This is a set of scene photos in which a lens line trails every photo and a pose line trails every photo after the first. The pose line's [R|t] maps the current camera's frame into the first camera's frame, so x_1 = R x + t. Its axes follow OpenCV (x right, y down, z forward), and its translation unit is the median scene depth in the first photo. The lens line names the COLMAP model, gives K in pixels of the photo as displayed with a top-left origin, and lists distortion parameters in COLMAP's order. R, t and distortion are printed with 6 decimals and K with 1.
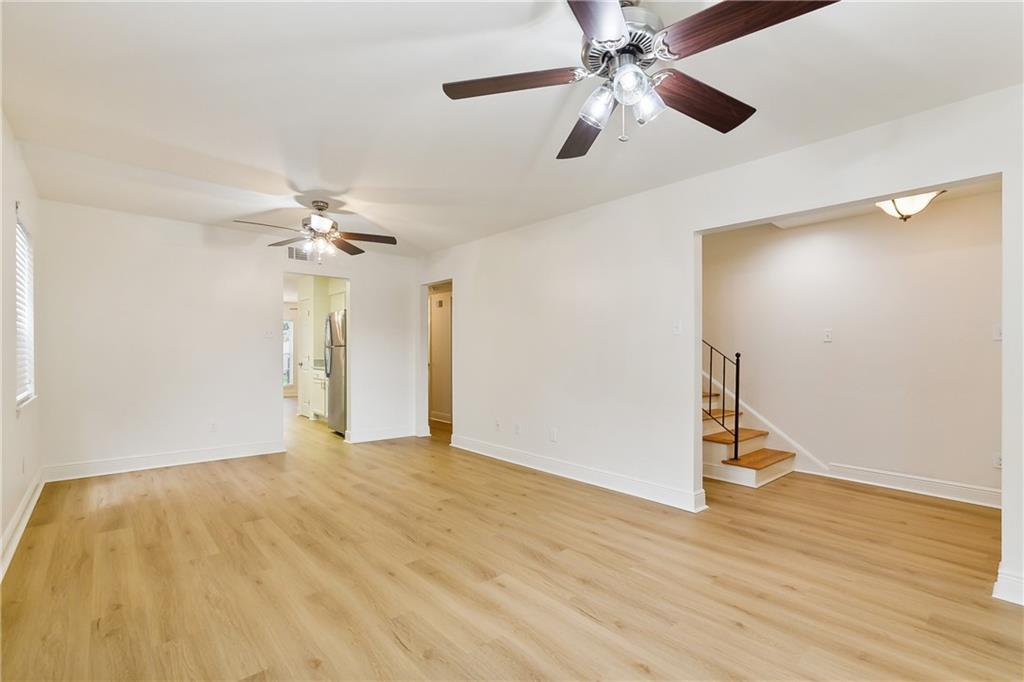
lens RADIAL K [[463.6, 0, 512.0], [0, 463.6, 341.0], [0, 0, 1]] dist [-0.003170, 0.000058]
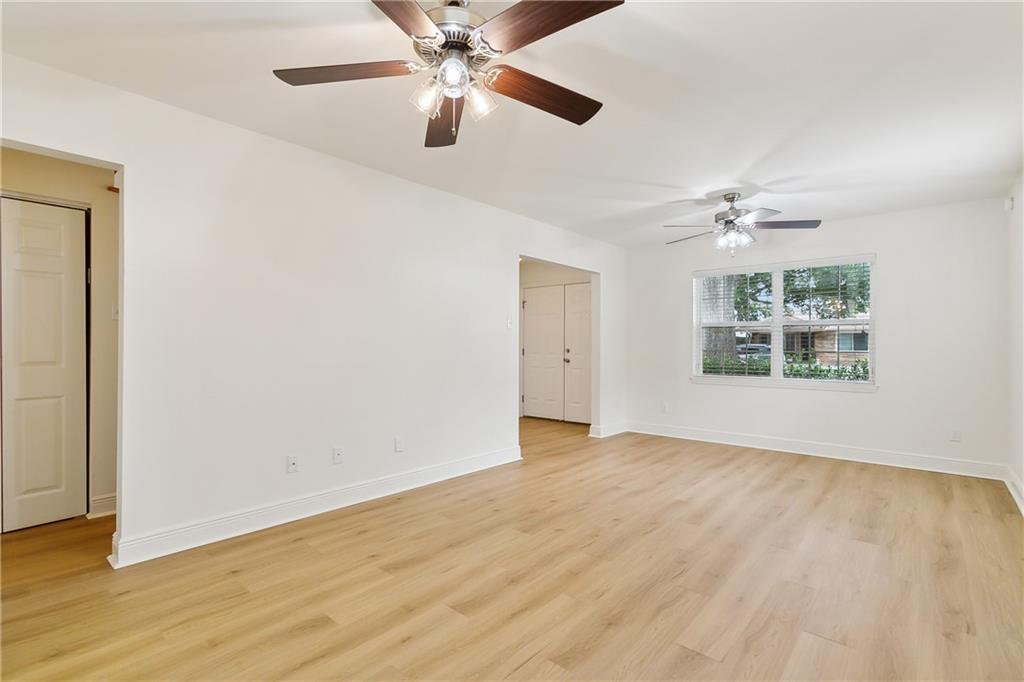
lens RADIAL K [[485.5, 0, 512.0], [0, 485.5, 341.0], [0, 0, 1]] dist [-0.001657, -0.000831]
pose [[-0.140496, 0.000128, 0.990081, -1.104471], [-0.037863, 0.999268, -0.005502, 0.027806], [-0.989357, -0.038260, -0.140389, 1.321703]]
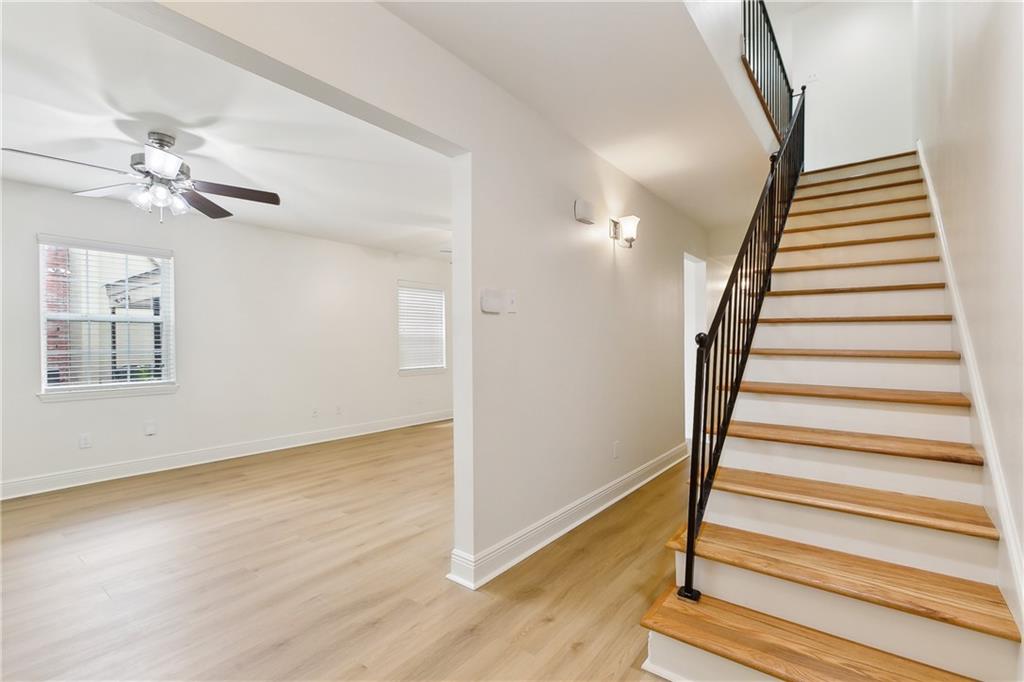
lens RADIAL K [[463.6, 0, 512.0], [0, 463.6, 341.0], [0, 0, 1]] dist [-0.003170, 0.000058]
pose [[0.194964, -0.004622, -0.980800, 1.159180], [0.039810, 0.999202, 0.003205, 0.021309], [0.980002, -0.039671, 0.194992, 1.030799]]
